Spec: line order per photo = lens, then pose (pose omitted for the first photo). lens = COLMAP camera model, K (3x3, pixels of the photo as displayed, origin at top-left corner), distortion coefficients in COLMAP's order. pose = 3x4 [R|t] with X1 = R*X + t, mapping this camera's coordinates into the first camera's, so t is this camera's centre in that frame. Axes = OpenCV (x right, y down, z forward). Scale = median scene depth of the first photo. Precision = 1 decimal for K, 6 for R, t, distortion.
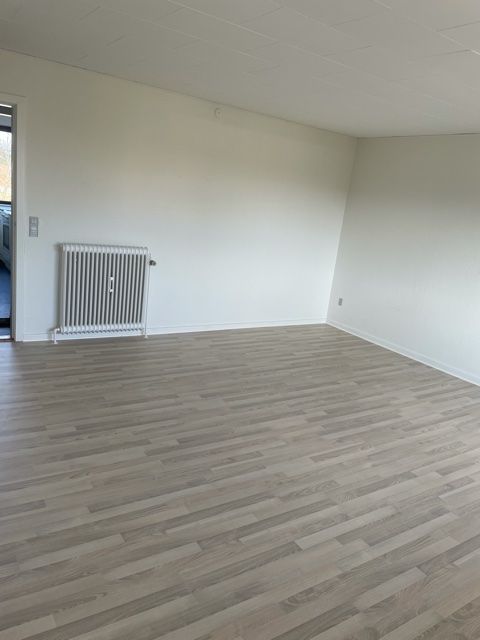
lens RADIAL K [[486.8, 0, 239.8], [0, 486.8, 320.0], [0, 0, 1]] dist [0.004850, 0.000071]
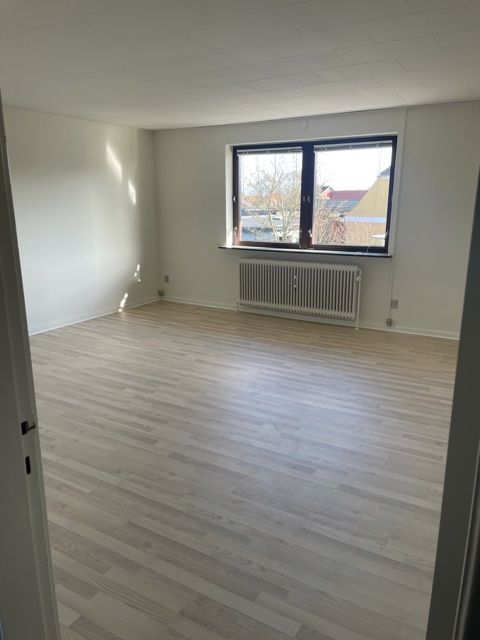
lens RADIAL K [[486.8, 0, 240.2], [0, 486.8, 320.1], [0, 0, 1]] dist [0.004850, 0.000071]
pose [[-0.439869, -0.333779, 0.833731, -0.779159], [0.178705, 0.877269, 0.445492, -0.373180], [-0.880102, 0.344950, -0.326235, 1.108036]]
